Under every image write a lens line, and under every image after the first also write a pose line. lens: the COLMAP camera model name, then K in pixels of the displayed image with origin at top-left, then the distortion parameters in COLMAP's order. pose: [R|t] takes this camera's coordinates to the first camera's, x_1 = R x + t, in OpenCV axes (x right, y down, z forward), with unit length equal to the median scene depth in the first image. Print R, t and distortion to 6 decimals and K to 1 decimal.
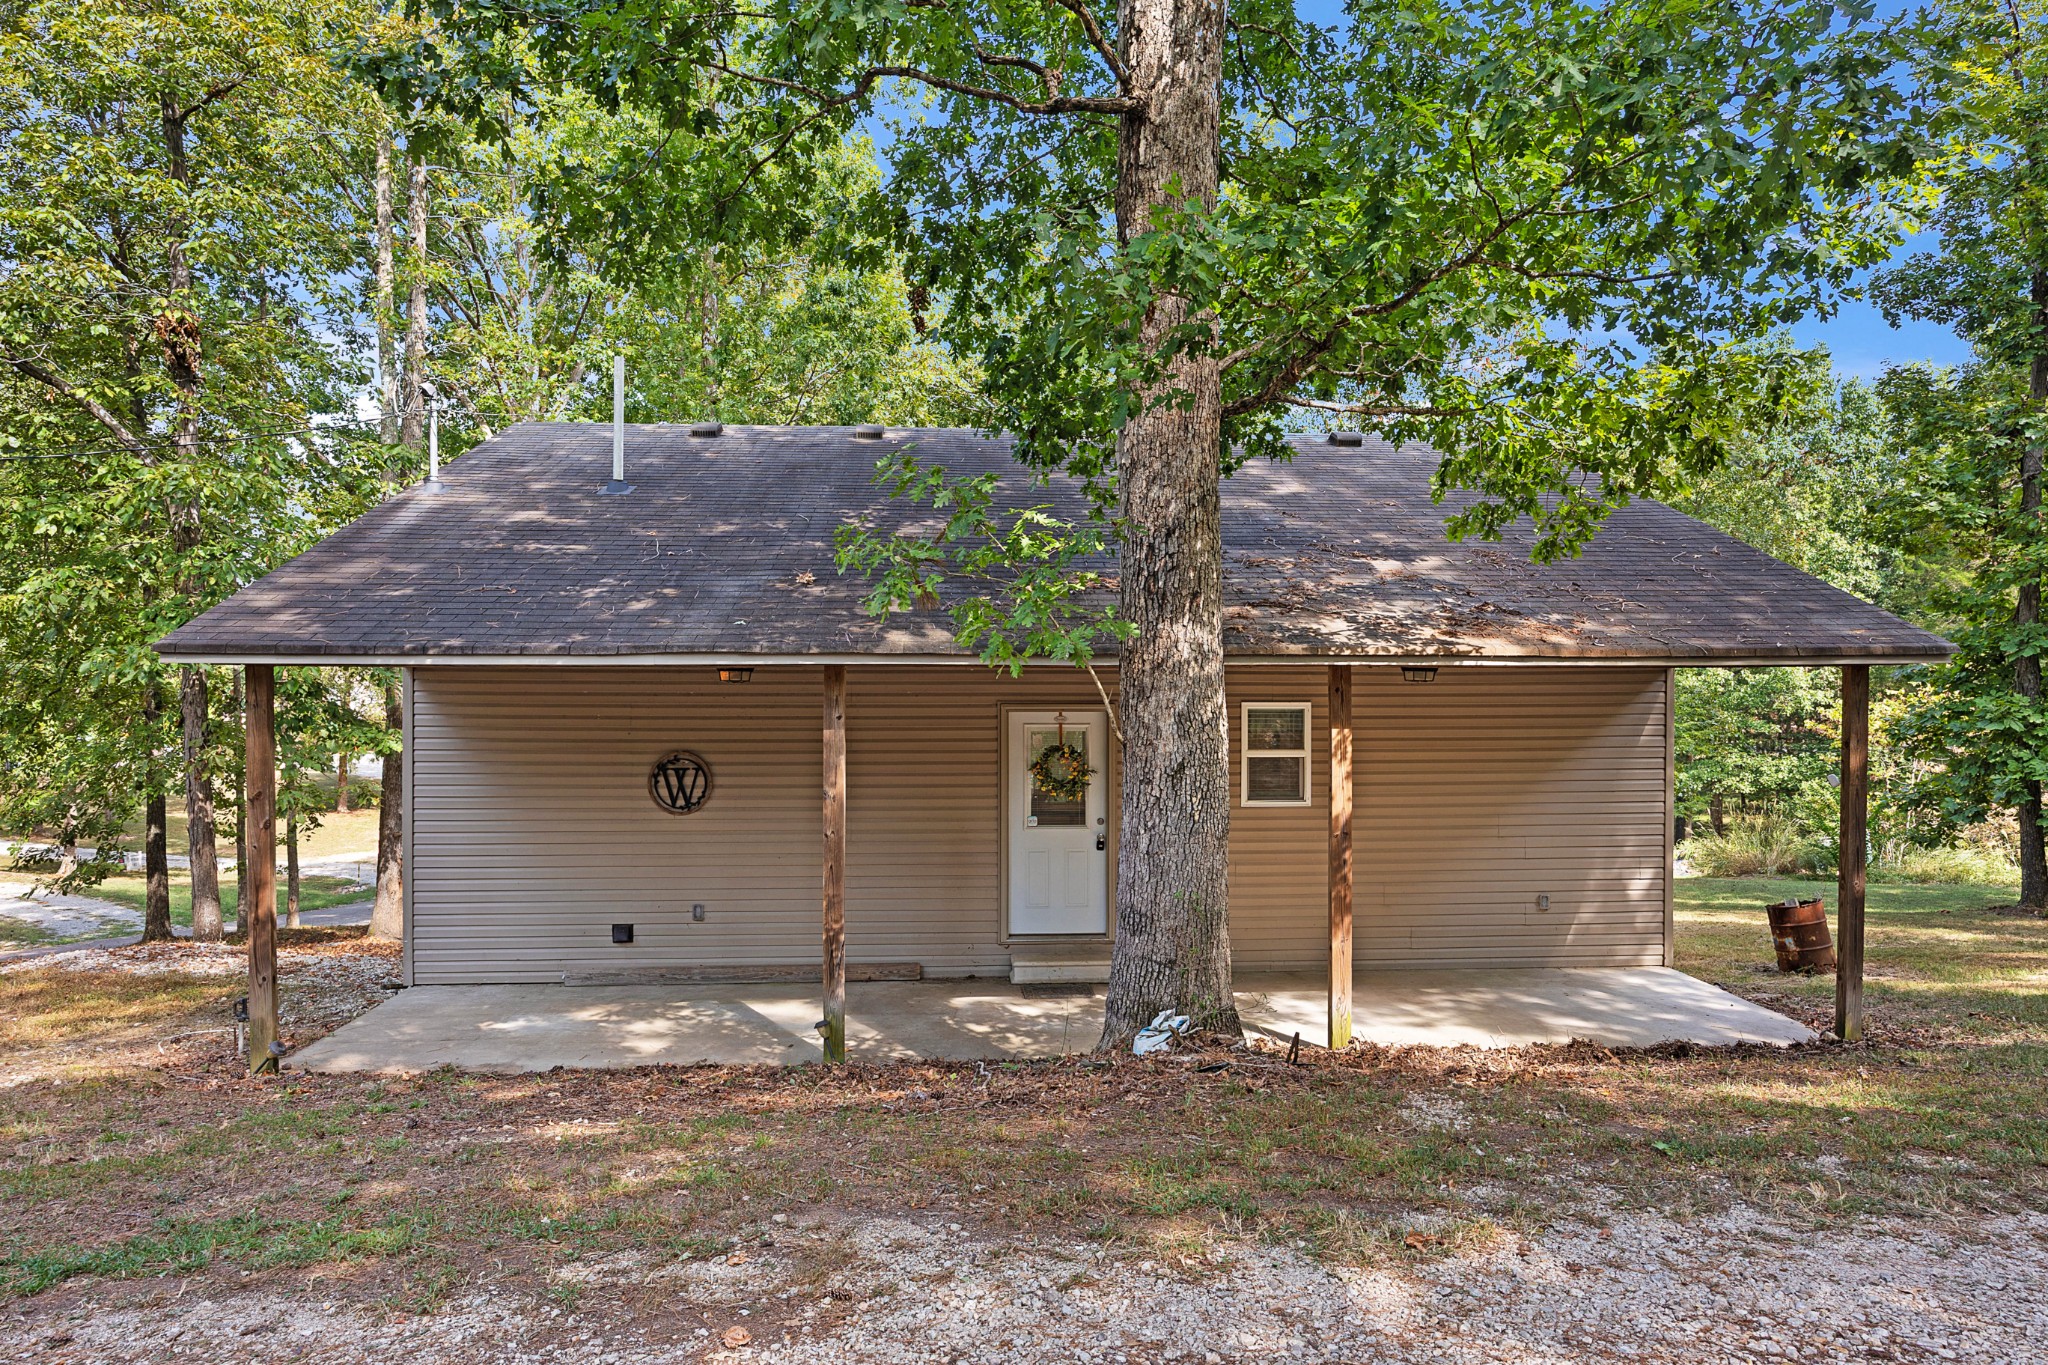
lens RADIAL K [[1569.8, 0, 1020.3], [0, 1569.8, 684.3], [0, 0, 1]] dist [-0.001882, -0.000204]
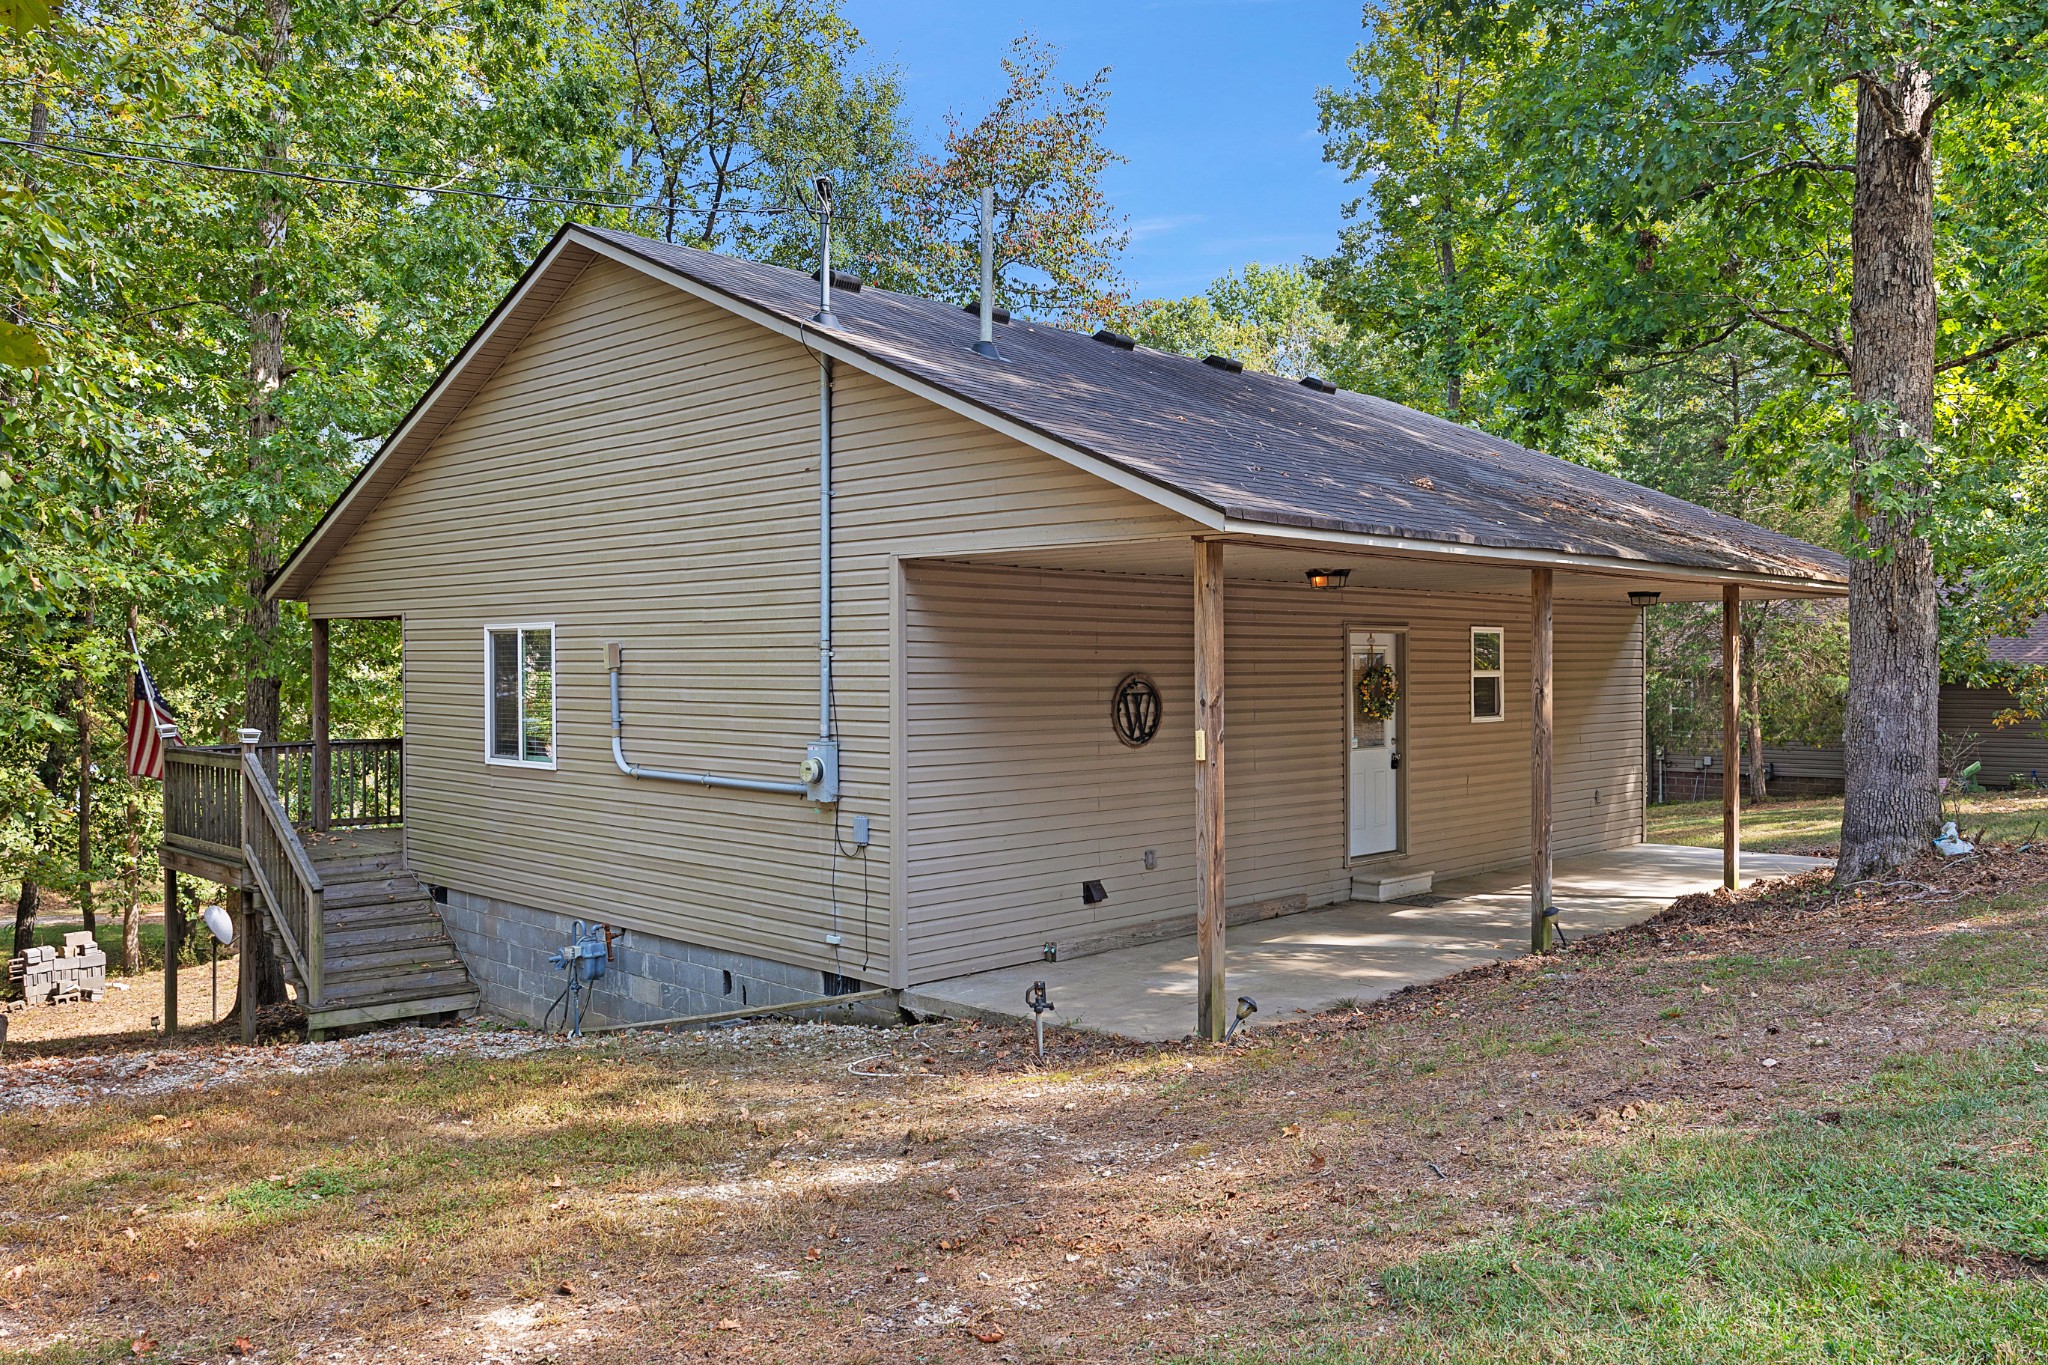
lens RADIAL K [[1569.8, 0, 1021.6], [0, 1569.8, 681.3], [0, 0, 1]] dist [-0.001882, -0.000204]
pose [[0.739125, -0.007480, 0.673527, -0.837548], [-0.004282, 0.999866, 0.015804, 0.033760], [-0.673555, -0.014566, 0.738994, 0.411112]]
